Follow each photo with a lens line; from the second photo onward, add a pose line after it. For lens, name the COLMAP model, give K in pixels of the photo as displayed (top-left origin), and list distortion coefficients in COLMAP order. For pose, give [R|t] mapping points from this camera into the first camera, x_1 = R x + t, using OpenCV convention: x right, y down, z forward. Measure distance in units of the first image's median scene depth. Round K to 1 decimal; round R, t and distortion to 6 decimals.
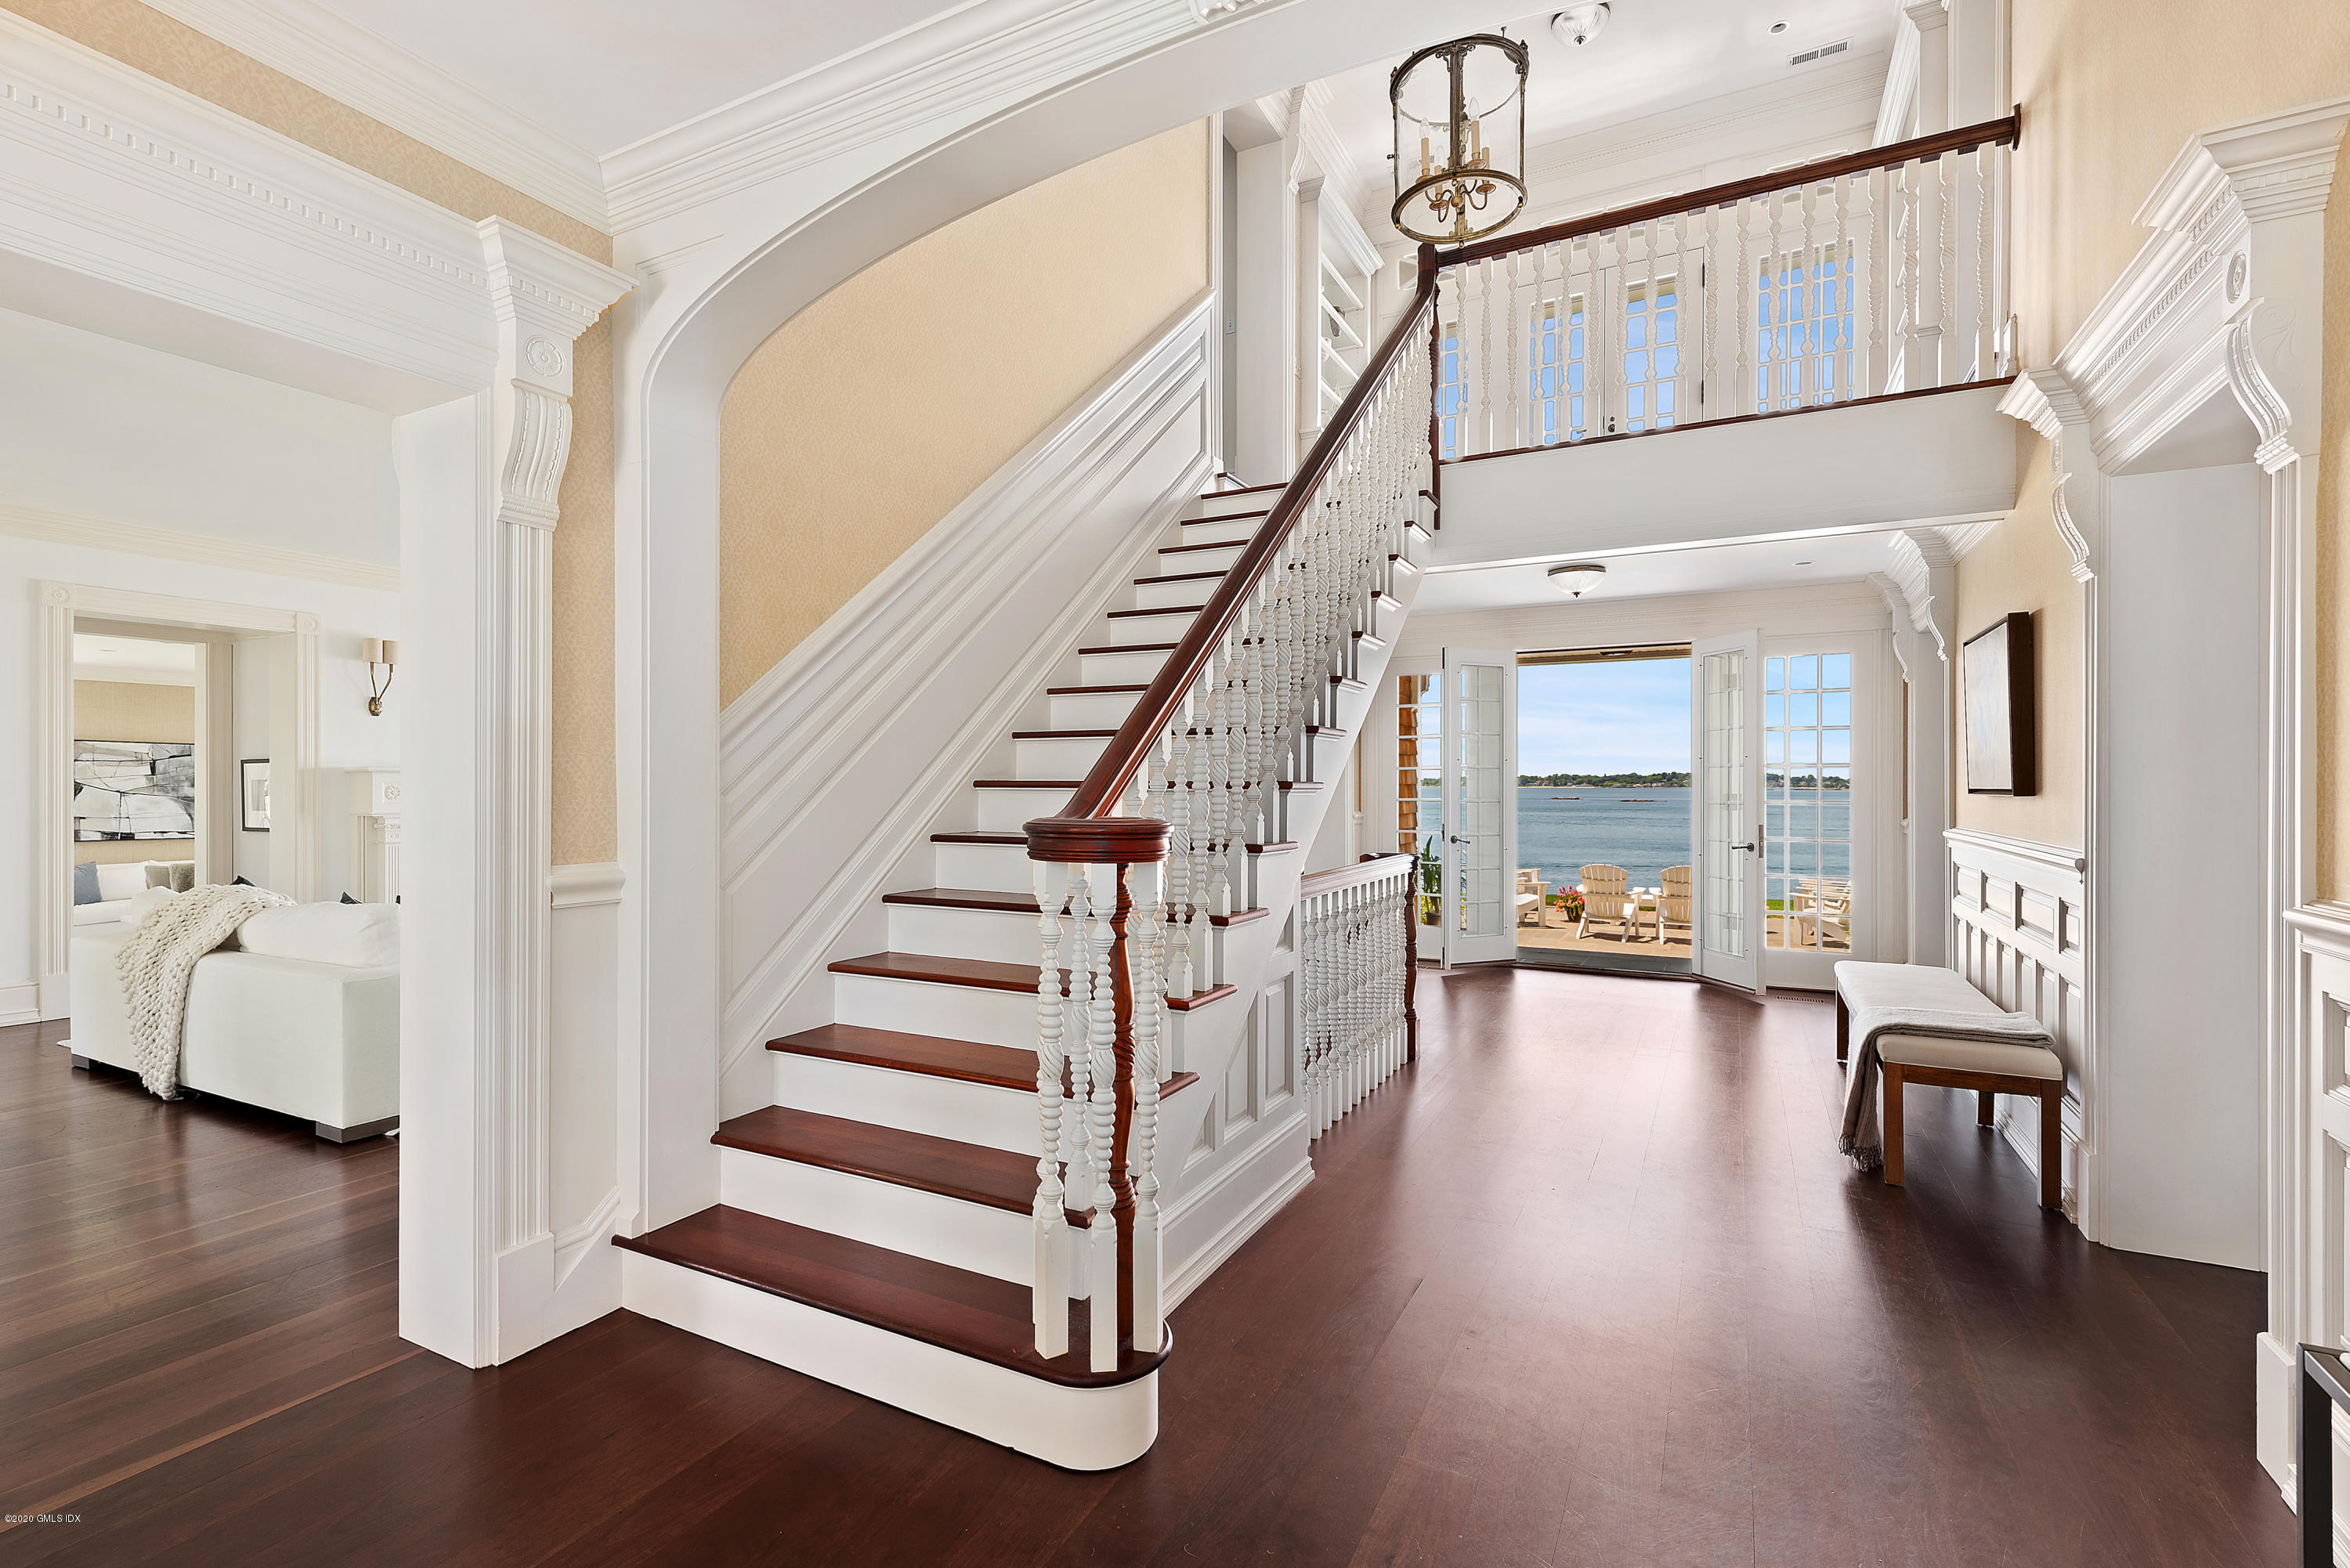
lens RADIAL K [[1040.1, 0, 1198.2], [0, 1040.1, 780.6], [0, 0, 1]] dist [0.000838, 0.000725]
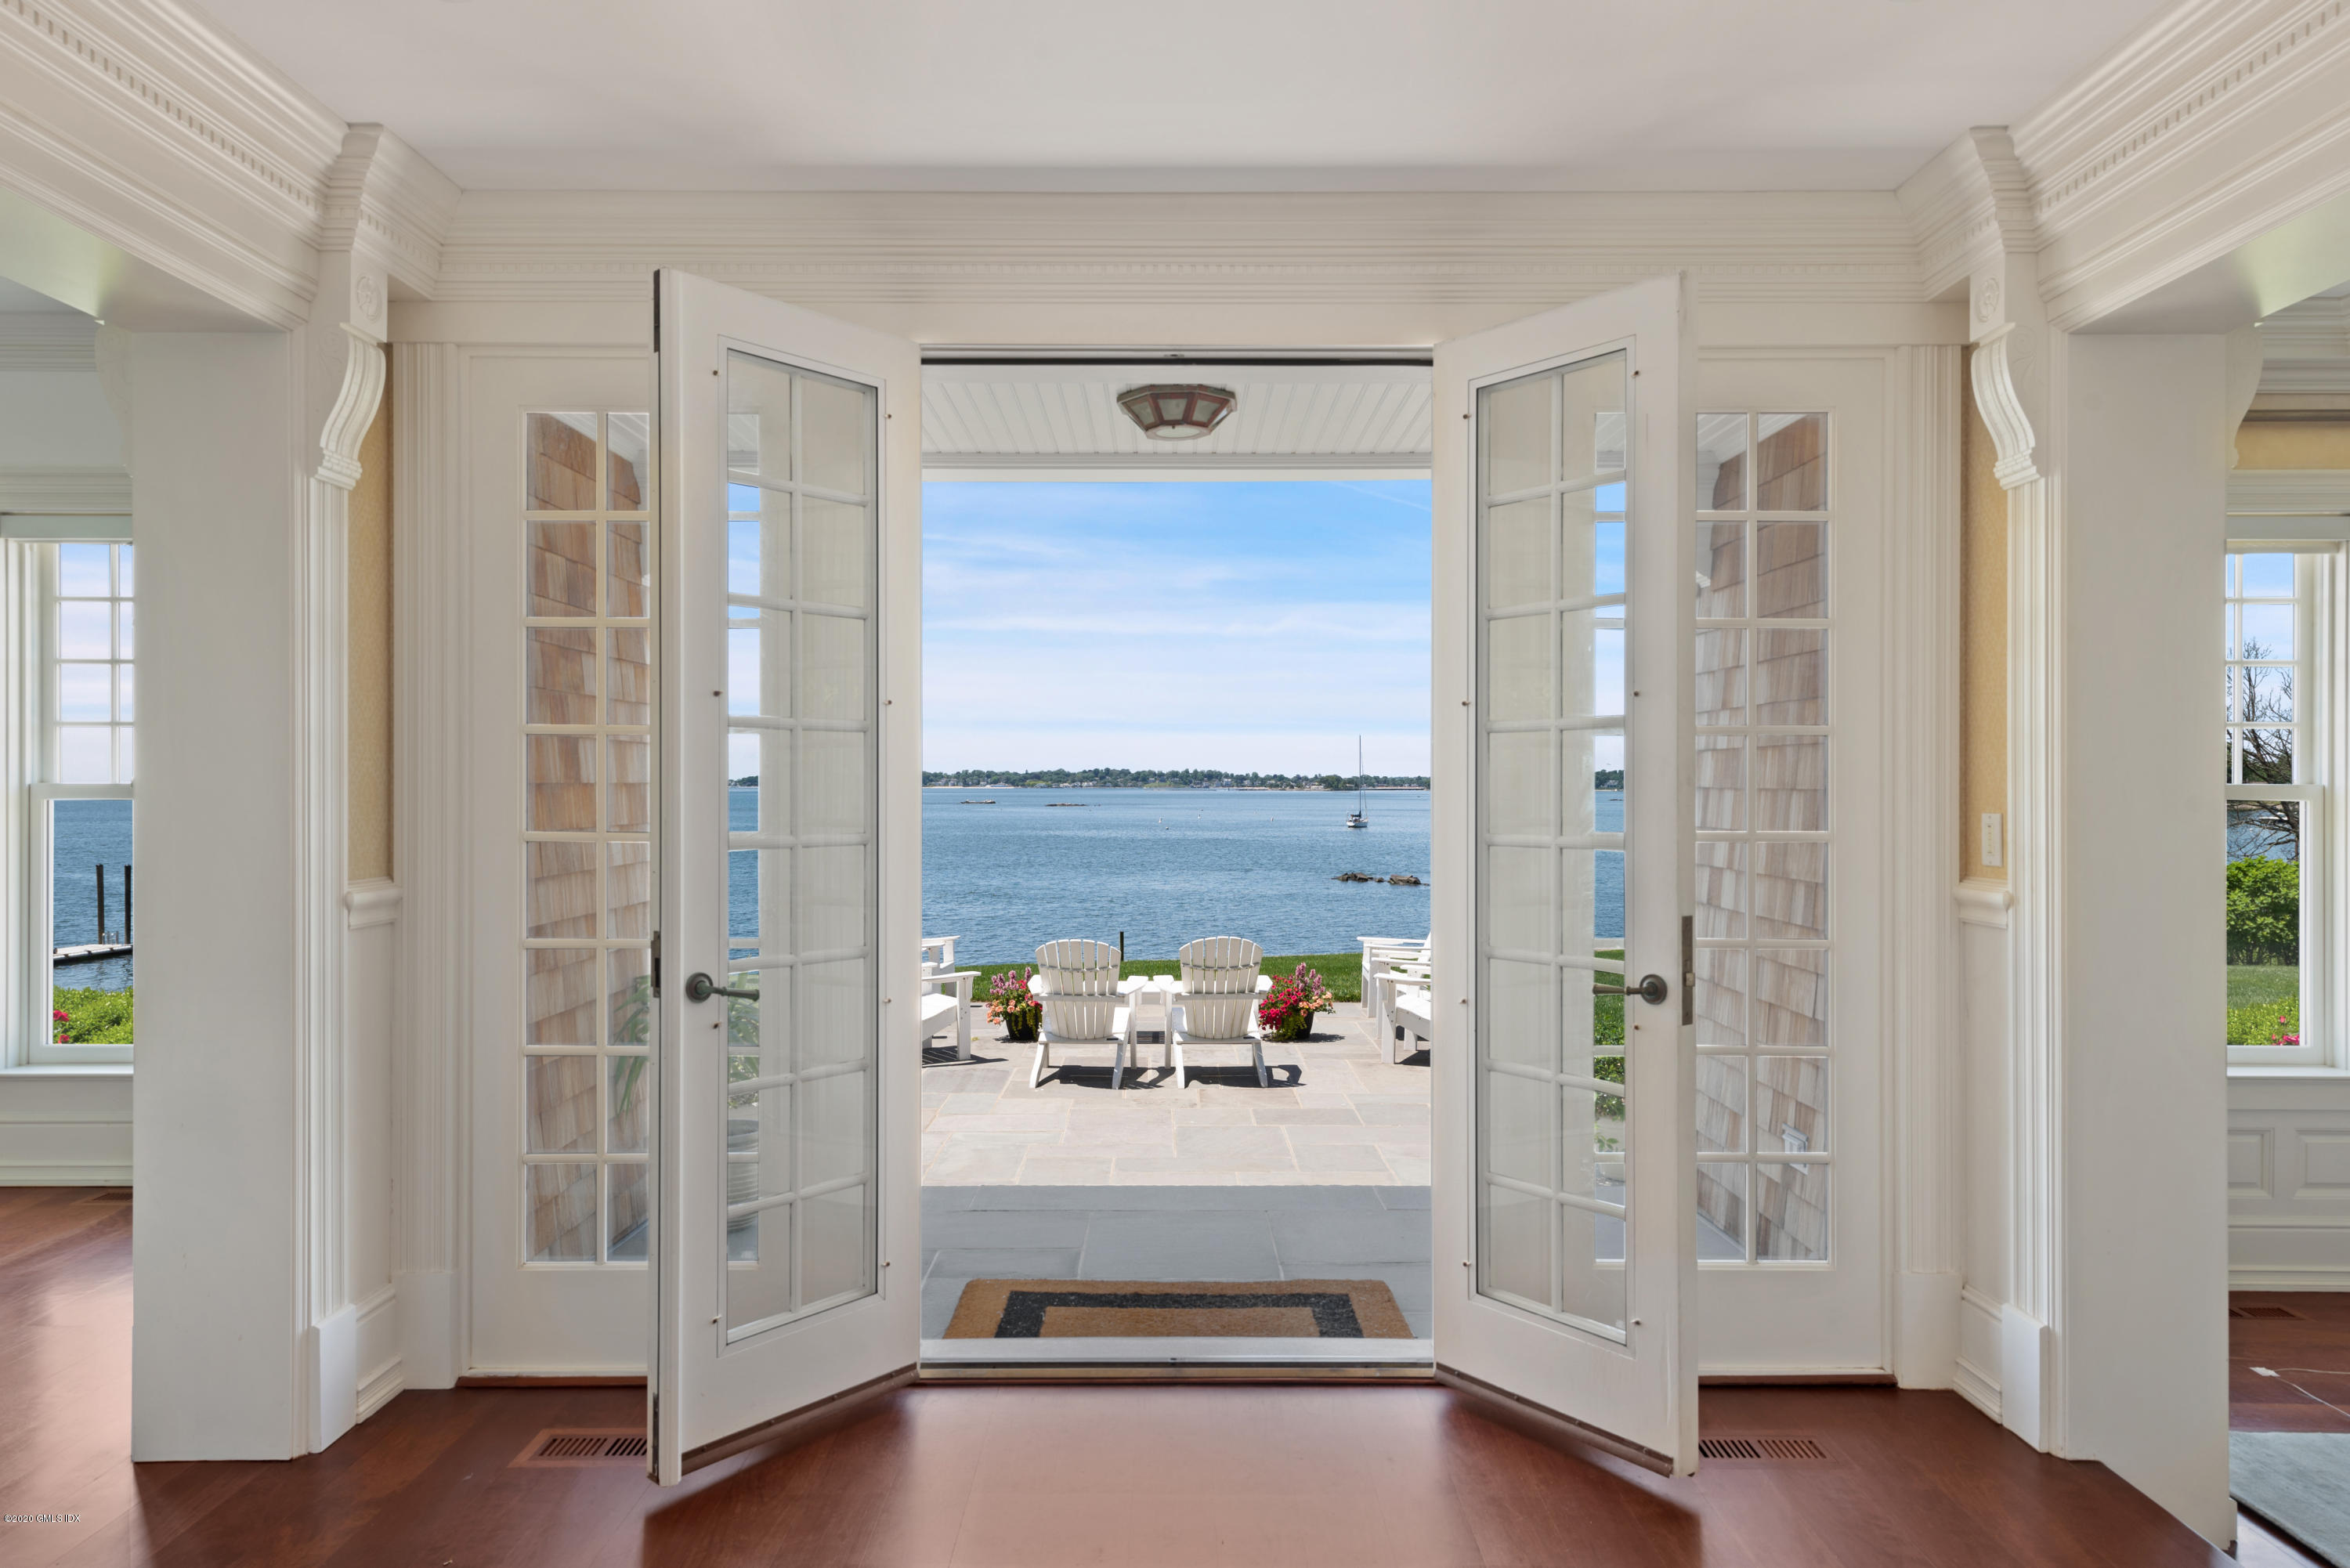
lens RADIAL K [[1437.1, 0, 1182.9], [0, 1437.1, 781.6], [0, 0, 1]] dist [0.006938, 0.000447]
pose [[0.886449, -0.004207, 0.462808, 0.101704], [0.003702, 0.999991, 0.001999, 0.000487], [-0.462812, -0.000059, 0.886456, 0.333747]]
